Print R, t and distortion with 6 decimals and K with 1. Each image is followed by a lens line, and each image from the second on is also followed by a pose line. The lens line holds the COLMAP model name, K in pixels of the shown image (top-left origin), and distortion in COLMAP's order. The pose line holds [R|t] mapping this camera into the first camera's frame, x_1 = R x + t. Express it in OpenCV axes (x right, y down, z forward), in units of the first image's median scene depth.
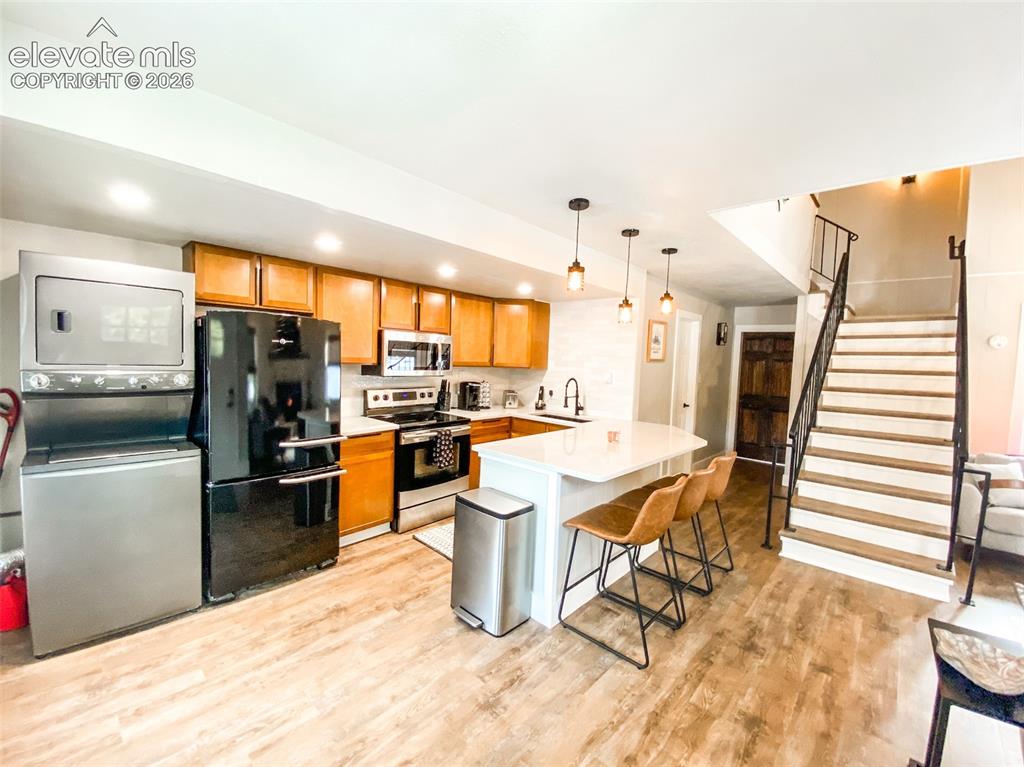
lens RADIAL K [[415.3, 0, 512.0], [0, 415.3, 383.5], [0, 0, 1]] dist [0.038810, -0.033629]
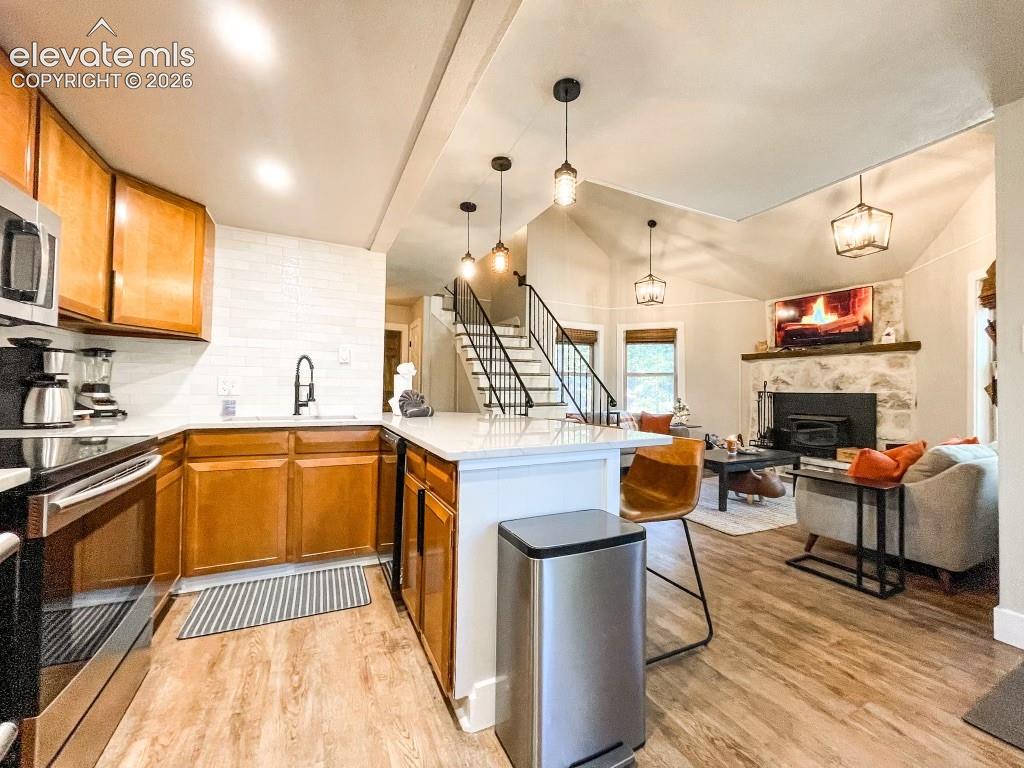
lens RADIAL K [[411.4, 0, 513.2], [0, 411.4, 385.0], [0, 0, 1]] dist [-0.001703, -0.000760]
pose [[0.359081, -0.019321, 0.933106, -0.465058], [0.054608, 0.998508, -0.000340, 0.073494], [-0.931707, 0.051078, 0.359600, 0.701848]]
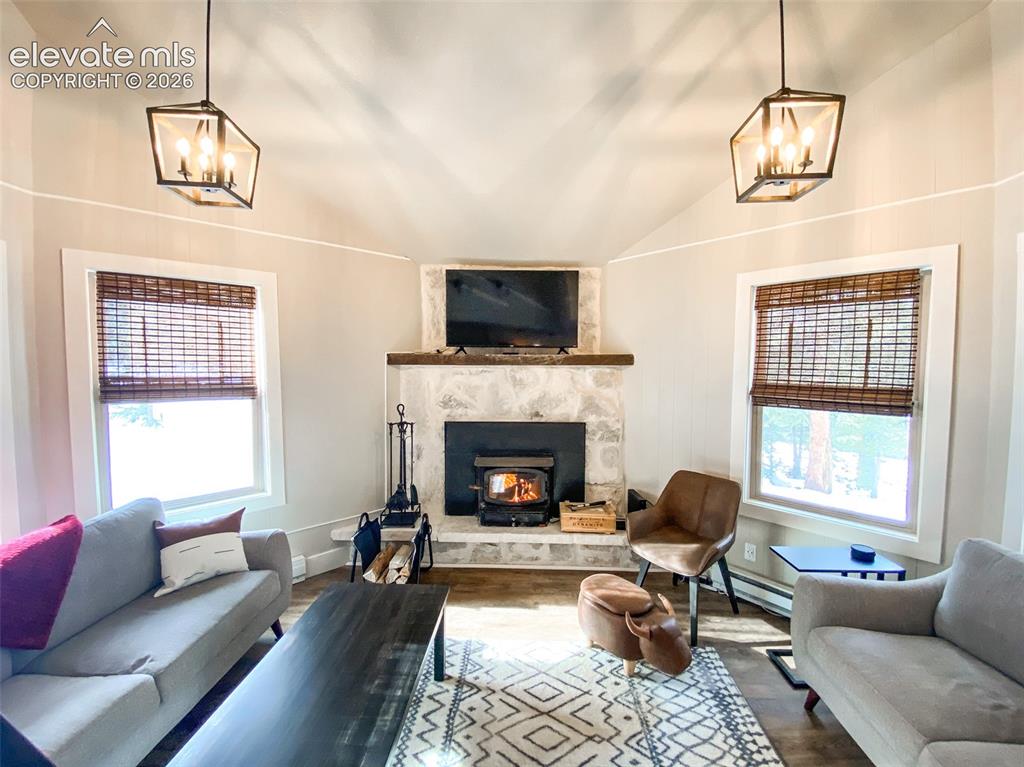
lens RADIAL K [[415.3, 0, 512.0], [0, 415.3, 383.5], [0, 0, 1]] dist [0.038810, -0.033629]
pose [[-0.659043, -0.069064, 0.748927, 0.777974], [0.018774, 0.993954, 0.108180, -0.052868], [-0.751871, 0.085356, -0.653762, 0.864314]]
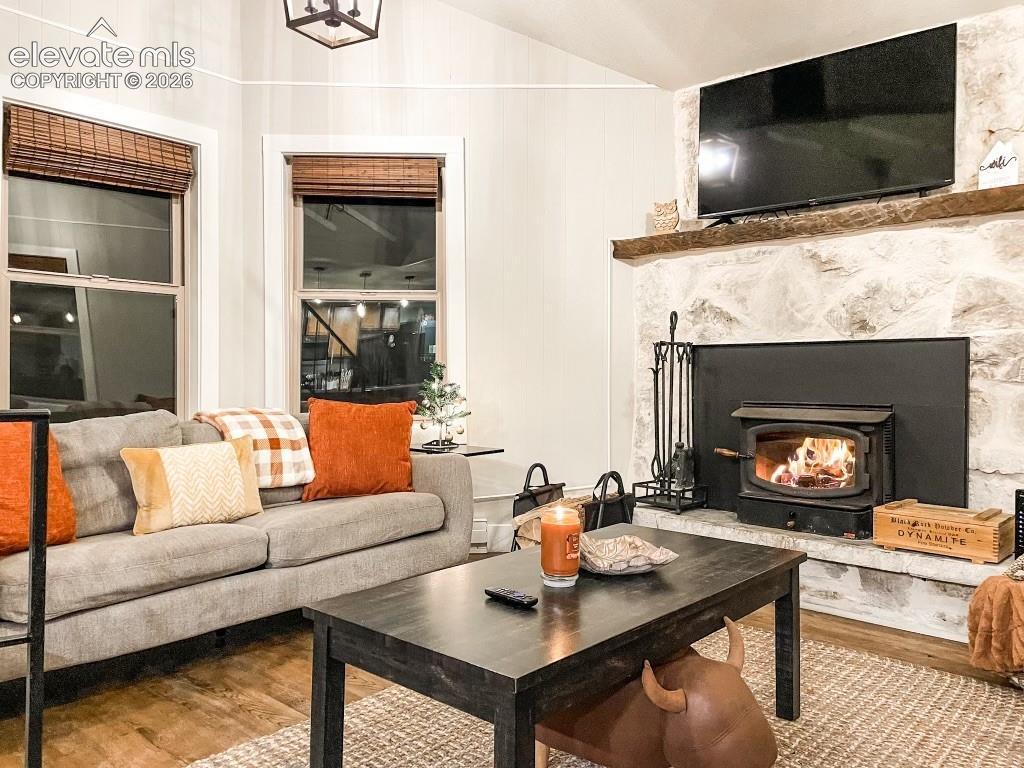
lens RADIAL K [[765.5, 0, 509.7], [0, 765.5, 381.9], [0, 0, 1]] dist [0.110869, -0.138586]
pose [[-0.006800, -0.042518, 0.999073, 0.496192], [0.051965, 0.997731, 0.042815, 0.163298], [-0.998626, 0.052208, -0.004575, 0.570991]]
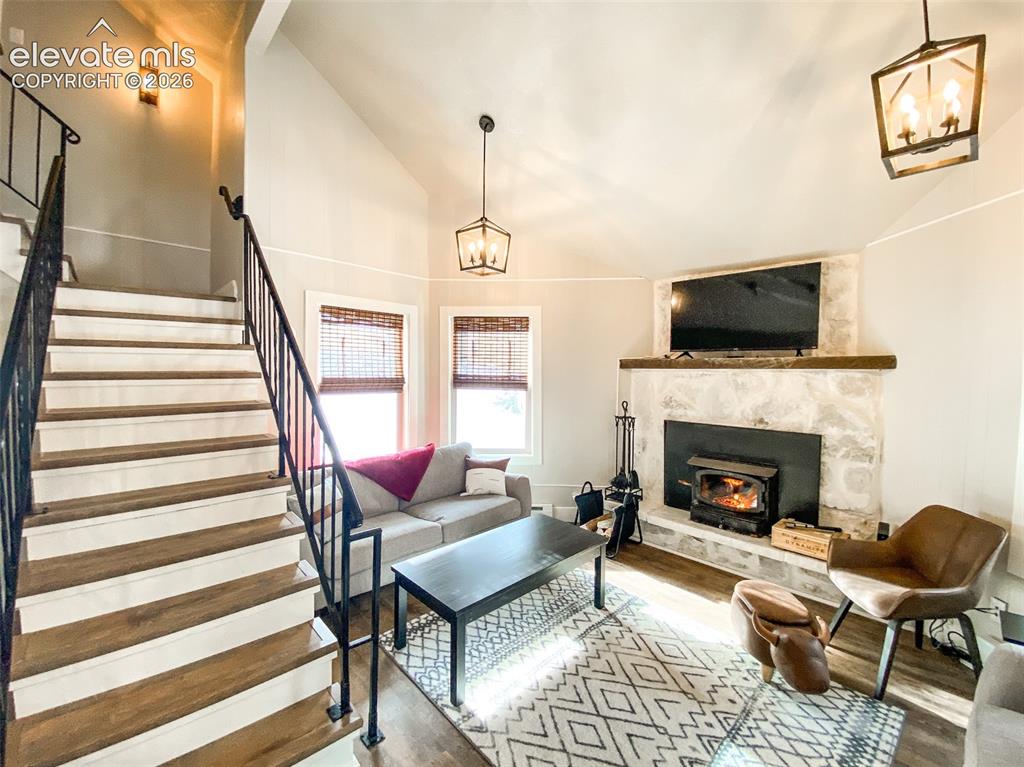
lens RADIAL K [[415.3, 0, 512.0], [0, 415.3, 383.5], [0, 0, 1]] dist [0.038810, -0.033629]
pose [[0.053559, -0.062312, 0.996619, 0.460525], [0.049898, 0.996971, 0.059652, -0.038055], [-0.997317, 0.046534, 0.056506, 0.652647]]
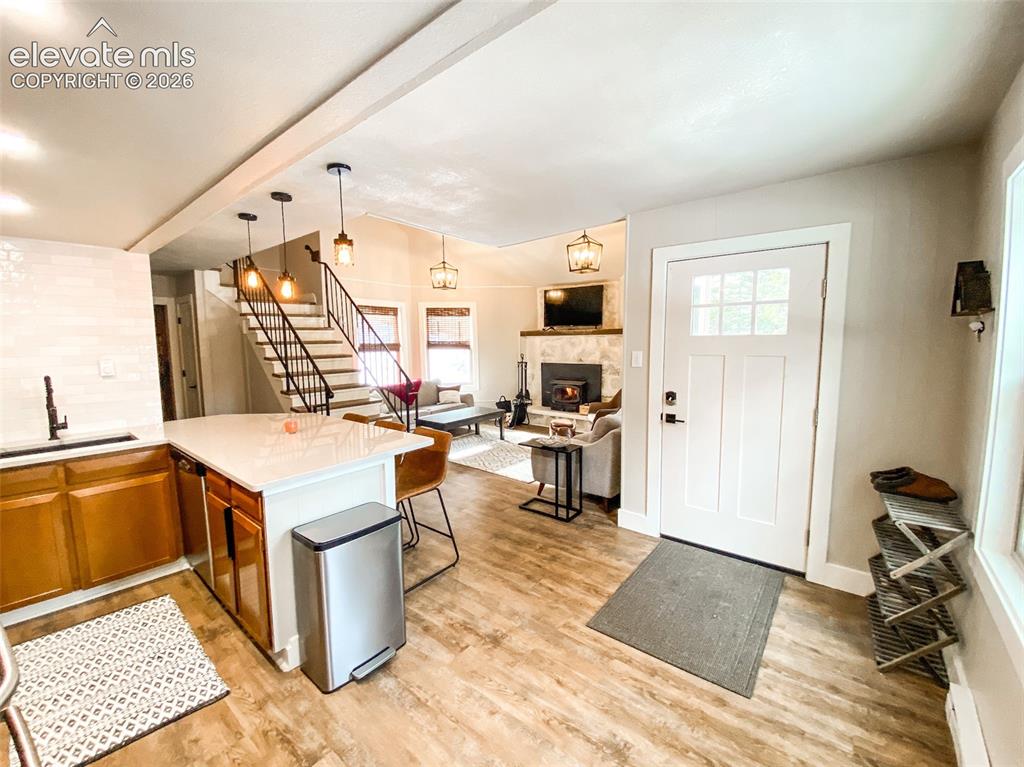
lens RADIAL K [[415.3, 0, 512.0], [0, 415.3, 383.5], [0, 0, 1]] dist [0.038810, -0.033629]
pose [[-0.066312, -0.136072, 0.988477, -0.675281], [0.064968, 0.987967, 0.140360, -0.060393], [-0.995682, 0.073527, -0.056674, 0.585453]]
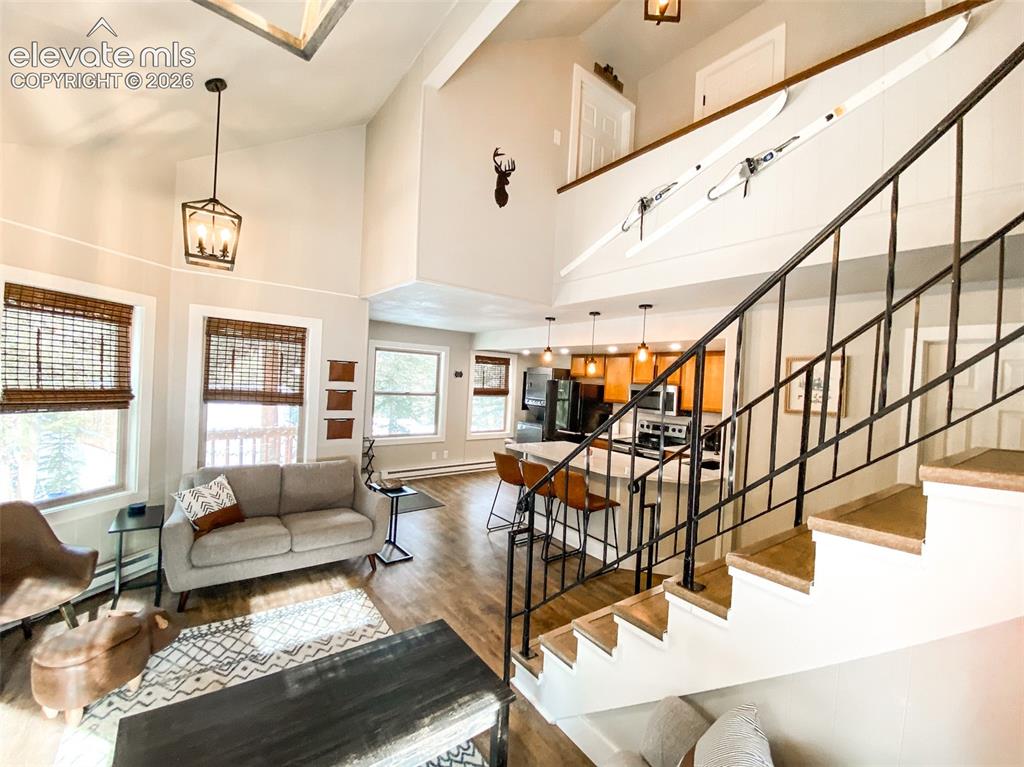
lens RADIAL K [[415.3, 0, 512.0], [0, 415.3, 383.5], [0, 0, 1]] dist [0.038810, -0.033629]
pose [[-0.166703, -0.035597, -0.985364, 1.736583], [-0.113821, 0.993362, -0.016630, -0.055831], [0.979416, 0.109383, -0.169648, 0.977274]]
